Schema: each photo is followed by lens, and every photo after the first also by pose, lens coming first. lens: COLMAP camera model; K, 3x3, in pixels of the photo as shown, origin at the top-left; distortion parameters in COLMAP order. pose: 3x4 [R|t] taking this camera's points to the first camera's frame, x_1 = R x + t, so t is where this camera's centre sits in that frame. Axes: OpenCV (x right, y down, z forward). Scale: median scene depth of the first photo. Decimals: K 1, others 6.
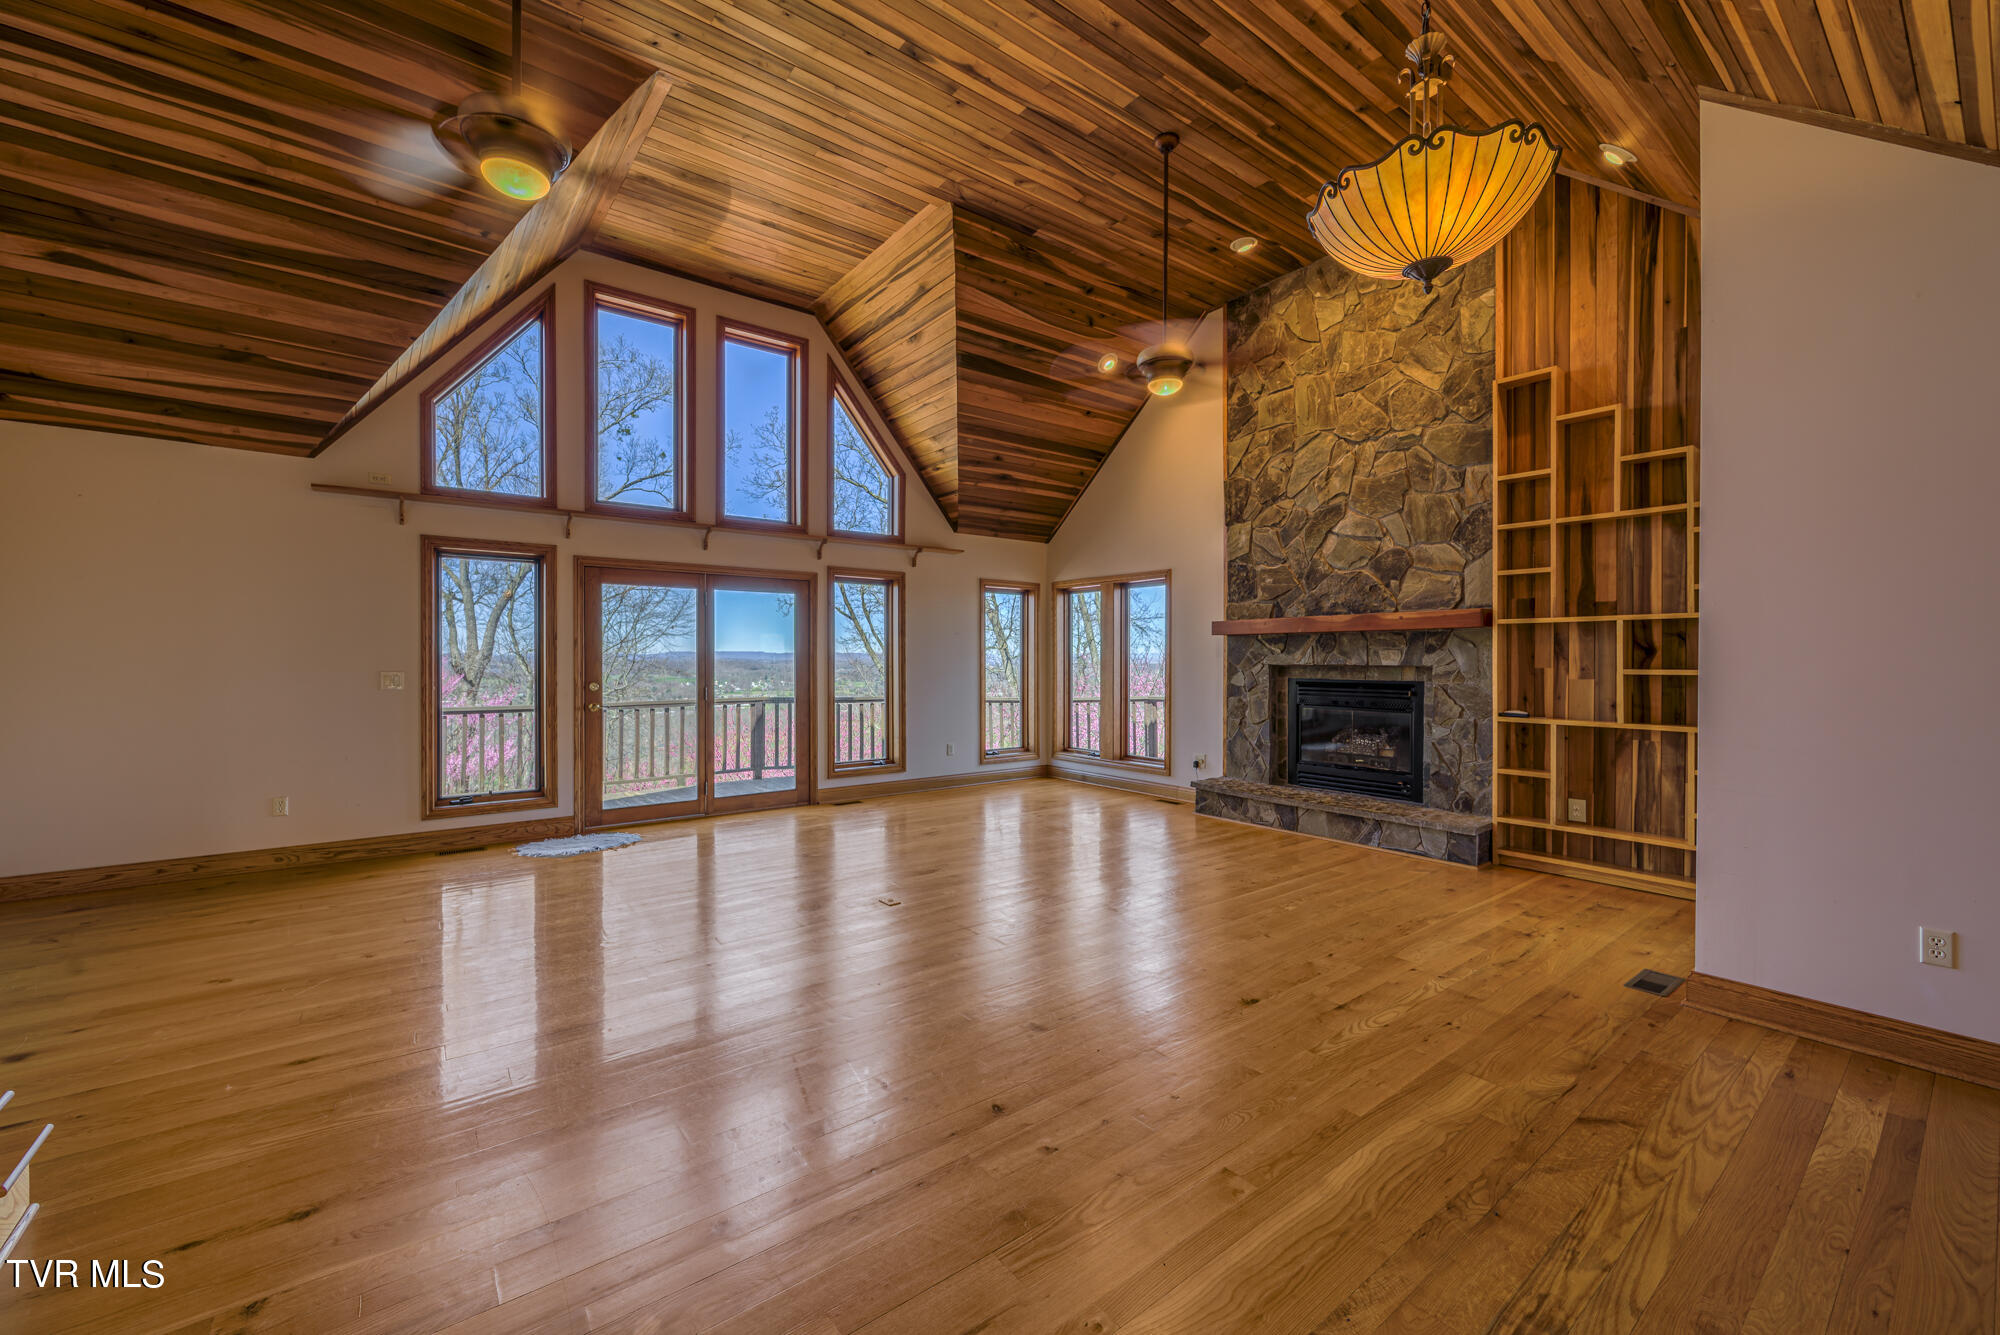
lens RADIAL K [[782.2, 0, 1010.9], [0, 782.2, 665.3], [0, 0, 1]] dist [-0.004499, -0.000497]
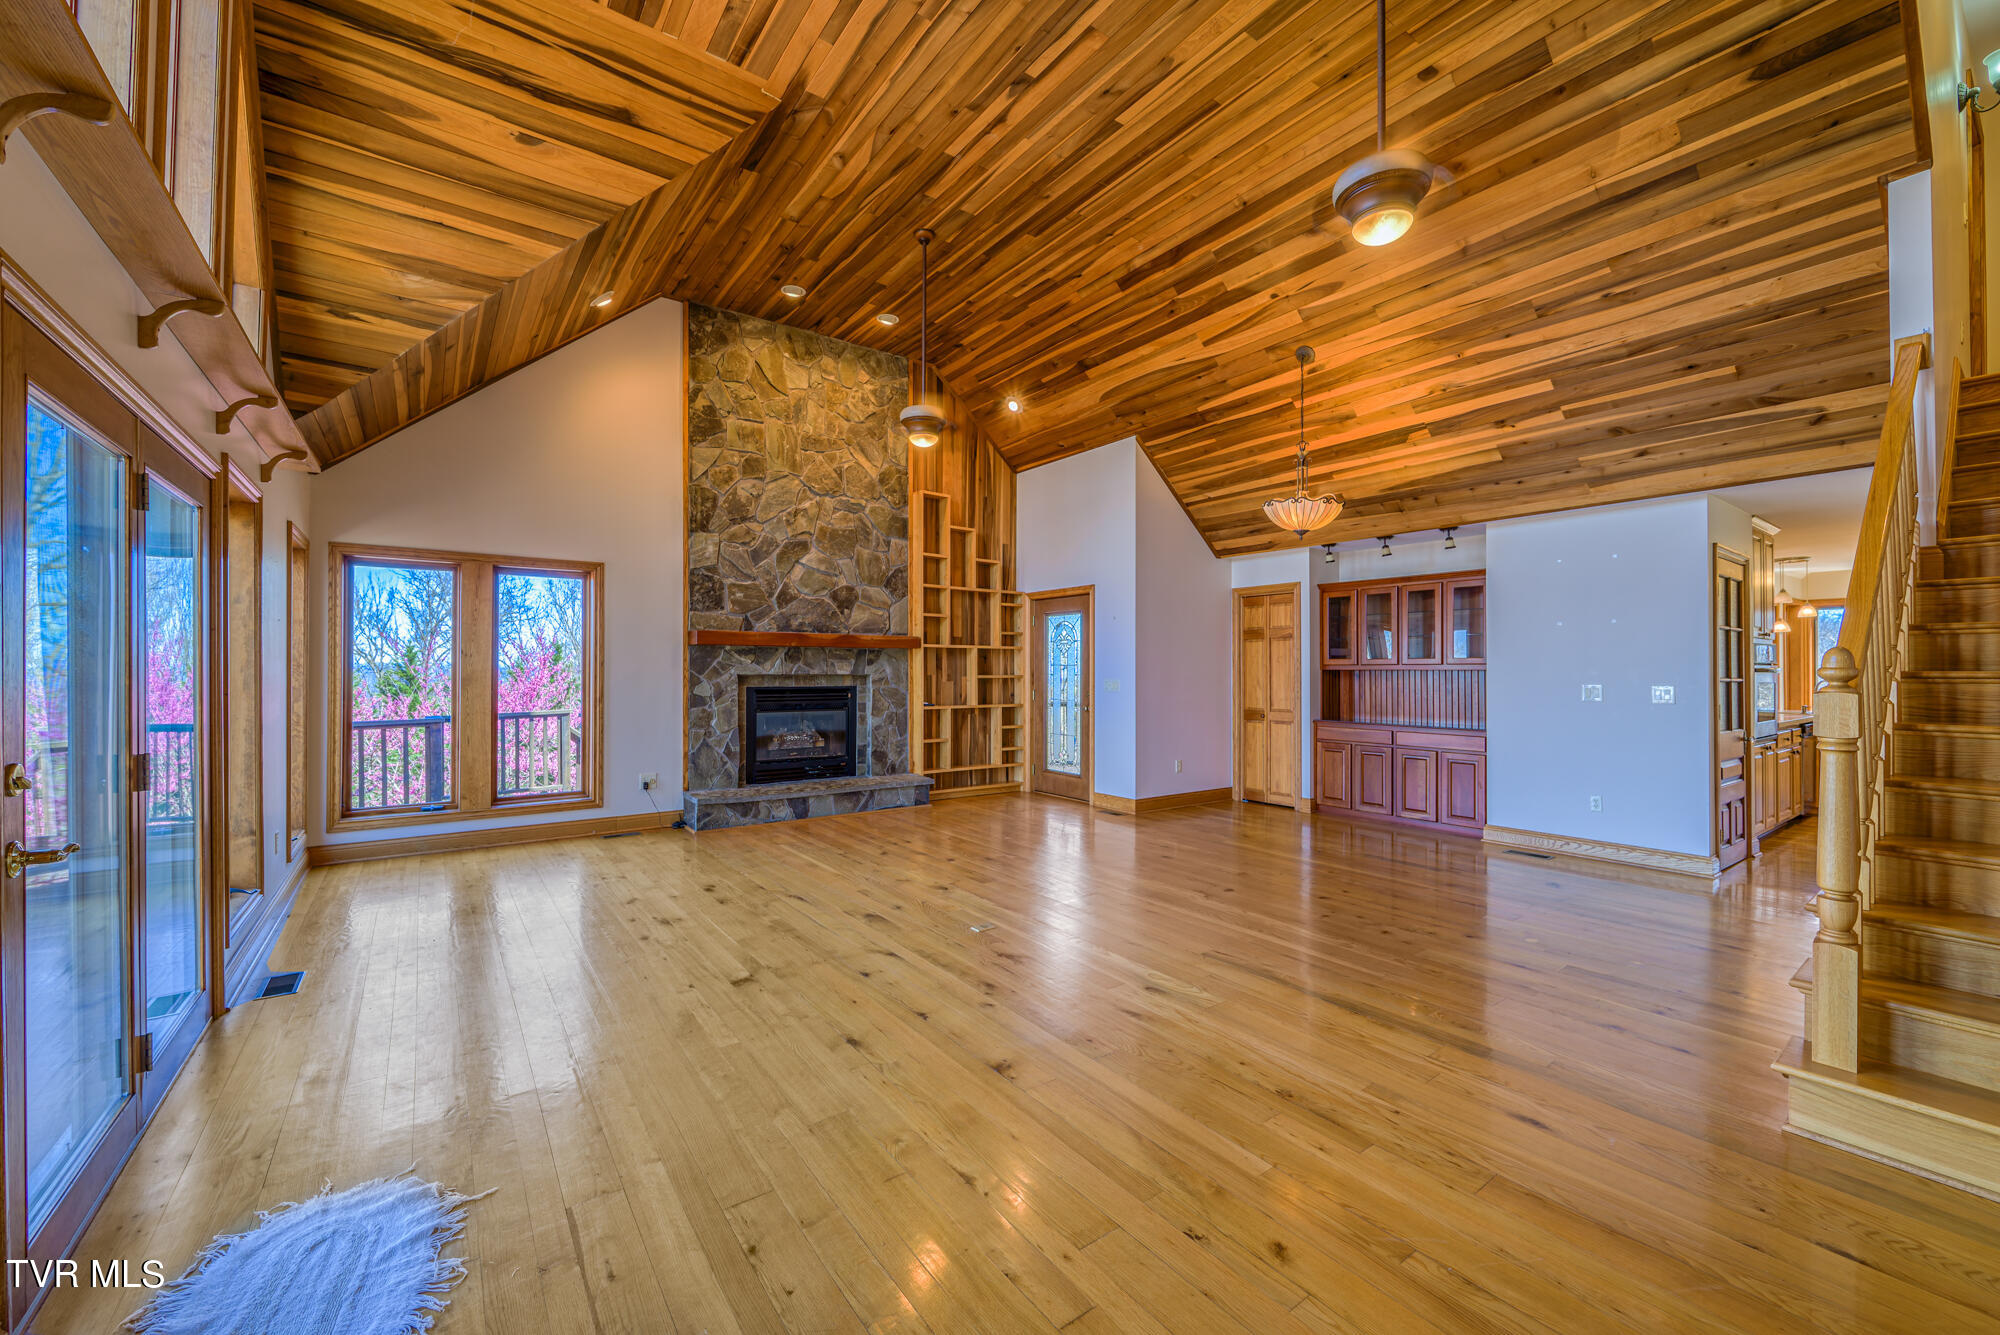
lens RADIAL K [[782.2, 0, 999.0], [0, 782.2, 666.3], [0, 0, 1]] dist [-0.004499, -0.000497]
pose [[0.028875, 0.004639, 0.999572, -0.759410], [0.006162, 0.999969, -0.004819, -0.005000], [-0.999564, 0.006299, 0.028846, 0.659531]]
